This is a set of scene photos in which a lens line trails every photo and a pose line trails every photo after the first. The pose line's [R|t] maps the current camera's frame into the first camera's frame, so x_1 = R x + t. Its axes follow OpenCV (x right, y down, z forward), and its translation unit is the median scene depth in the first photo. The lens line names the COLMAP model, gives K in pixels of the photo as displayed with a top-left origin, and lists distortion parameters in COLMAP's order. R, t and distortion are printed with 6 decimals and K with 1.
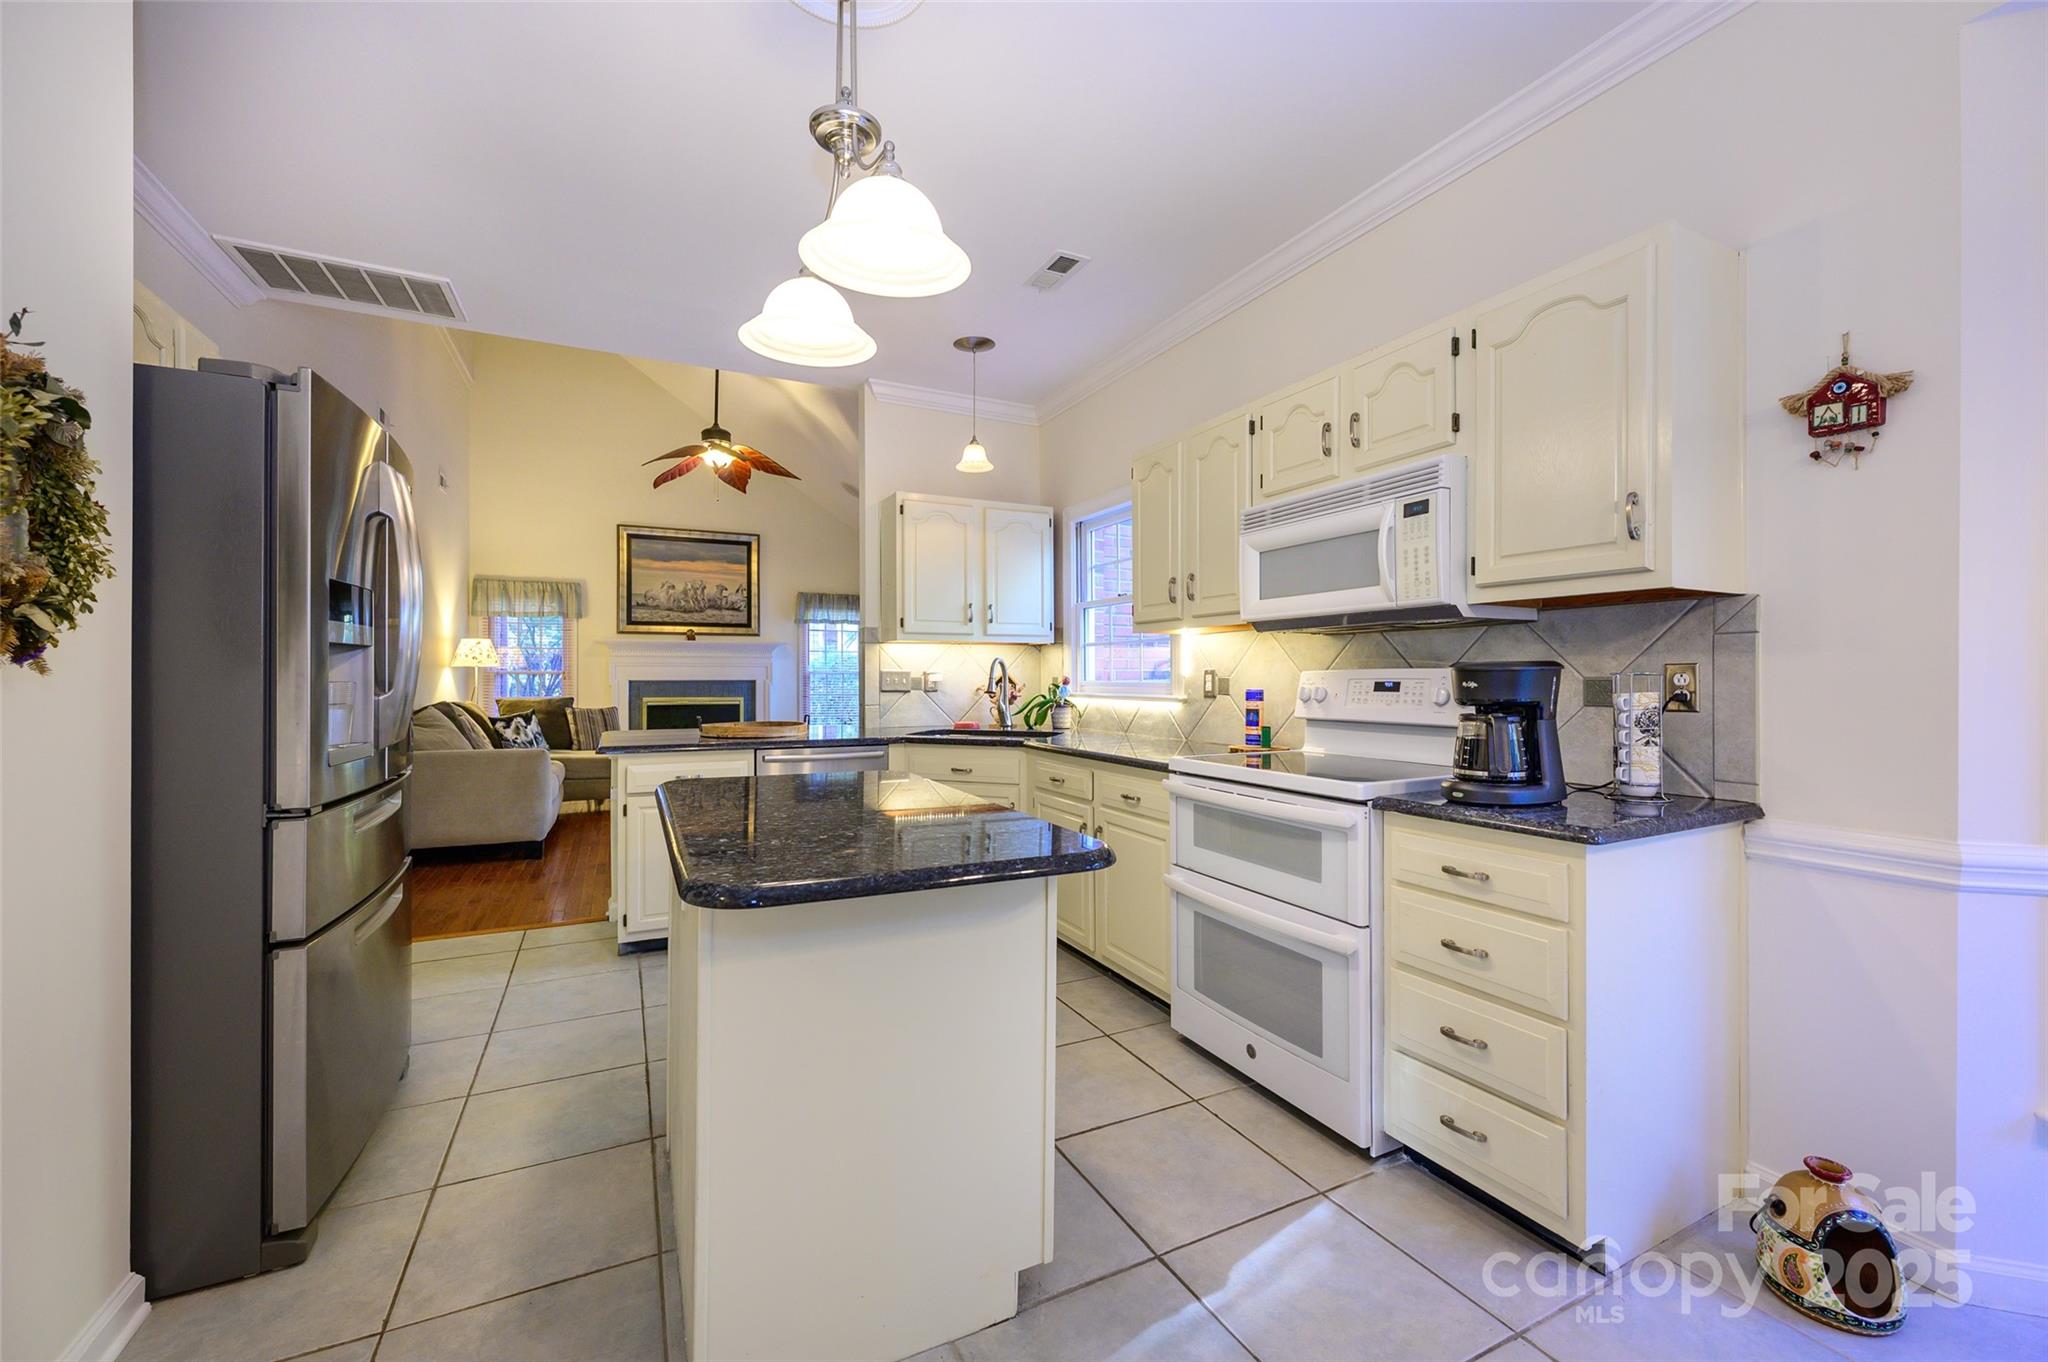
lens RADIAL K [[809.7, 0, 1024.0], [0, 809.7, 674.8], [0, 0, 1]] dist [-0.001652, -0.000099]
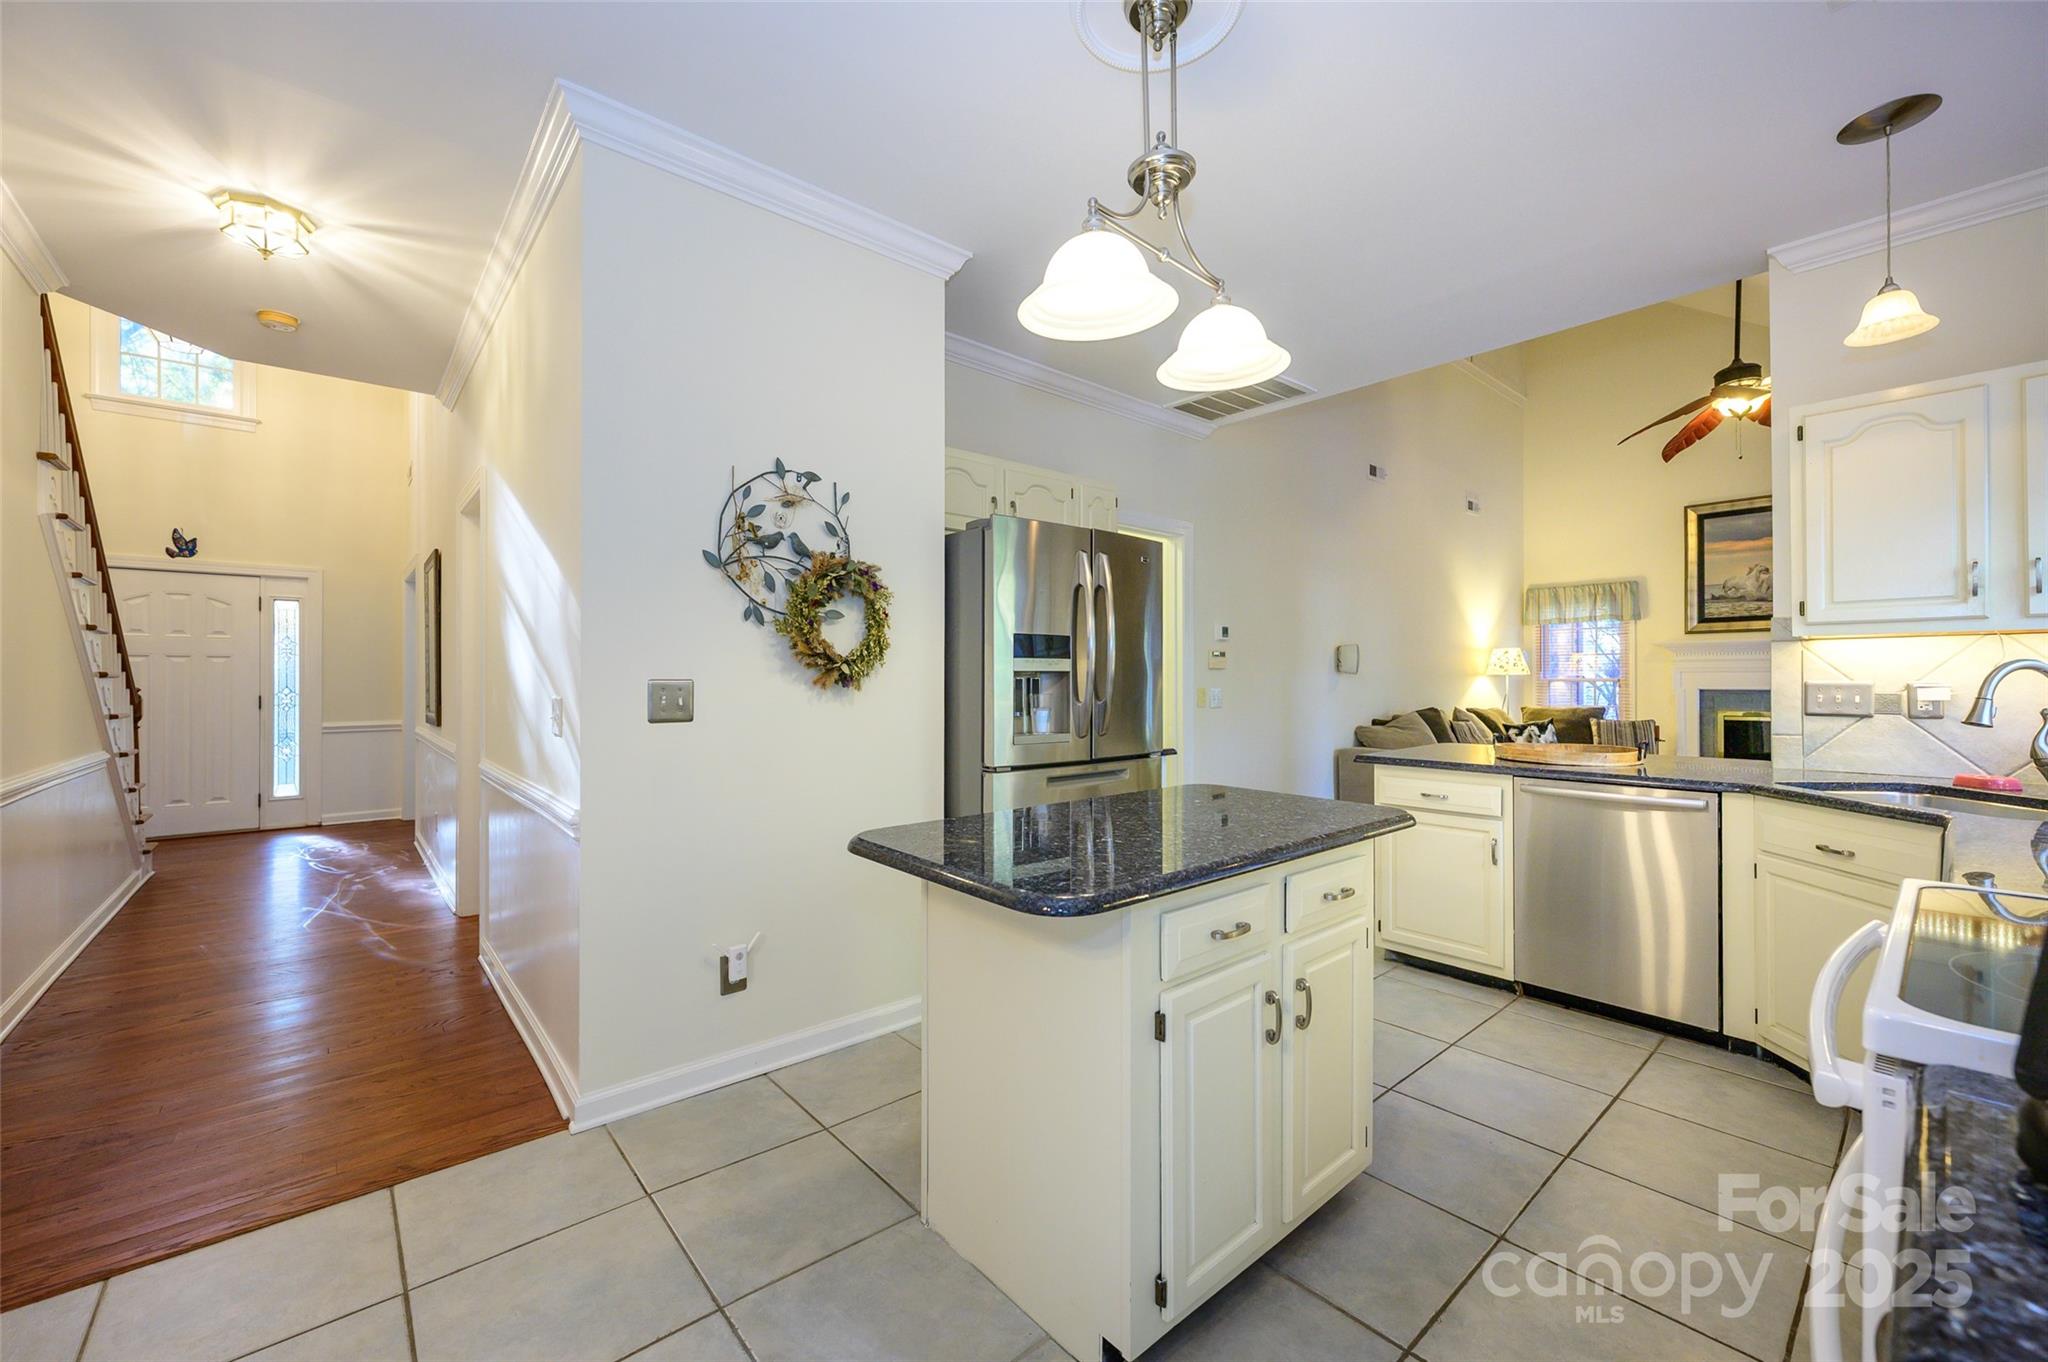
lens RADIAL K [[809.7, 0, 1024.0], [0, 809.7, 674.8], [0, 0, 1]] dist [-0.001652, -0.000099]
pose [[0.251459, -0.005654, -0.967851, 0.171134], [0.000878, 0.999984, -0.005614, -0.004726], [0.967868, 0.000562, 0.251460, 0.129952]]
